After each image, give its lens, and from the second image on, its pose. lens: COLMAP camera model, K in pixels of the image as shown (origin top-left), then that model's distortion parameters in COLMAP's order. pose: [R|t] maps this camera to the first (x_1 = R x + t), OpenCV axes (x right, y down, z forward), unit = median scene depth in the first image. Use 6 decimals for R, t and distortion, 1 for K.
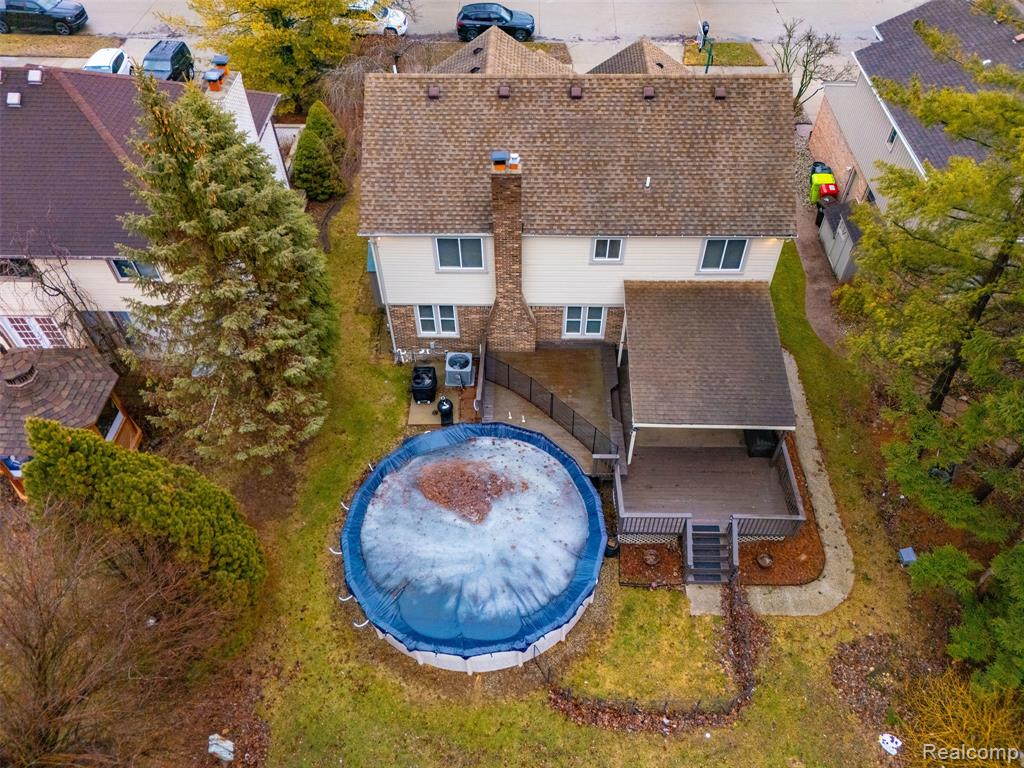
lens RADIAL K [[750.6, 0, 514.4], [0, 750.6, 381.3], [0, 0, 1]] dist [0.076254, -0.069842]
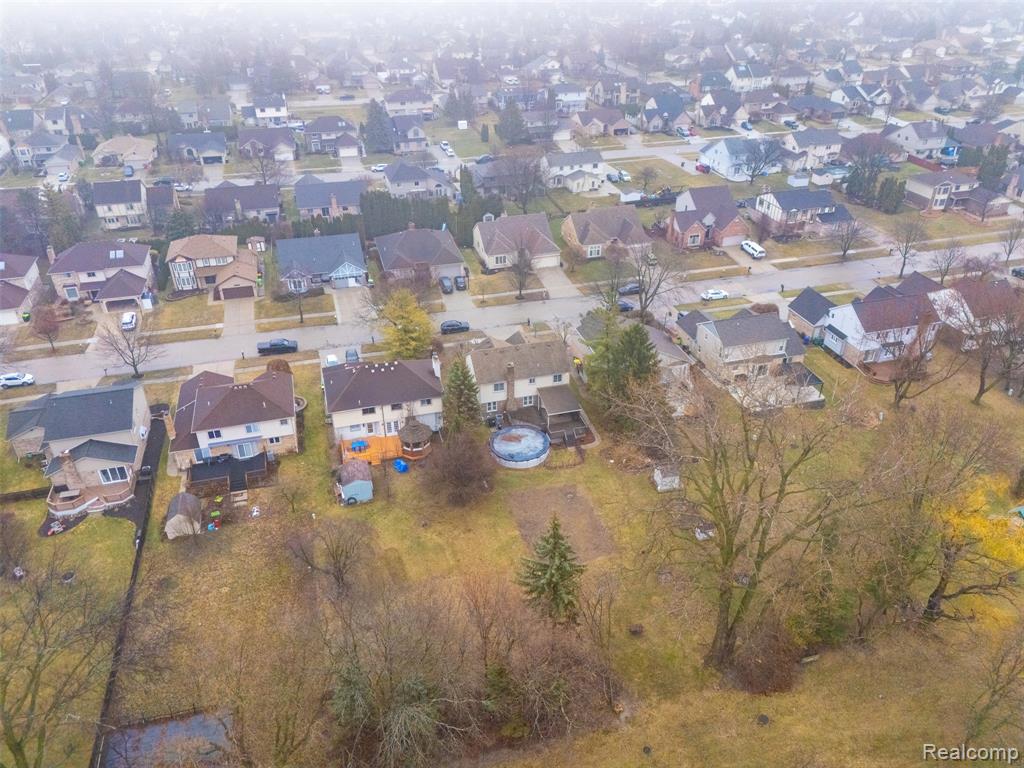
lens RADIAL K [[750.6, 0, 514.4], [0, 750.6, 381.3], [0, 0, 1]] dist [0.076254, -0.069842]
pose [[0.954950, -0.146336, 0.258177, -1.117579], [0.215029, 0.940775, -0.262116, 0.960215], [-0.204530, 0.305824, 0.929860, -3.067211]]
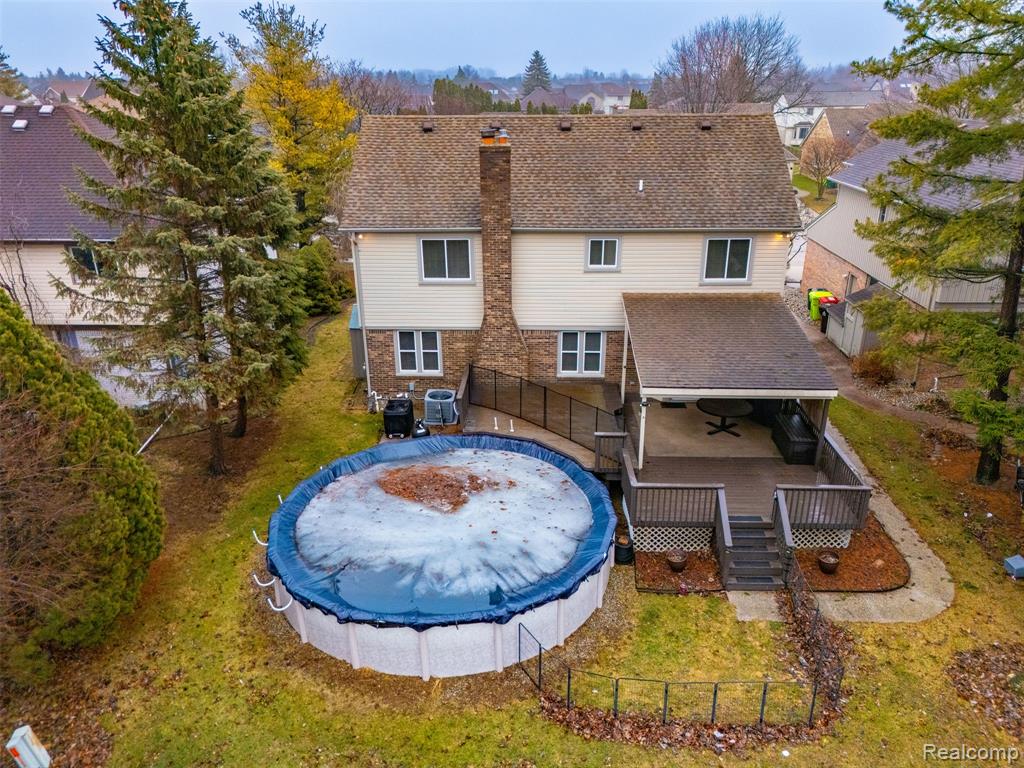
lens RADIAL K [[750.6, 0, 514.4], [0, 750.6, 381.3], [0, 0, 1]] dist [0.076254, -0.069842]
pose [[0.999946, 0.006764, -0.007852, 0.022483], [-0.009539, 0.896849, -0.442234, 0.397824], [0.004050, 0.442285, 0.896865, 0.234880]]
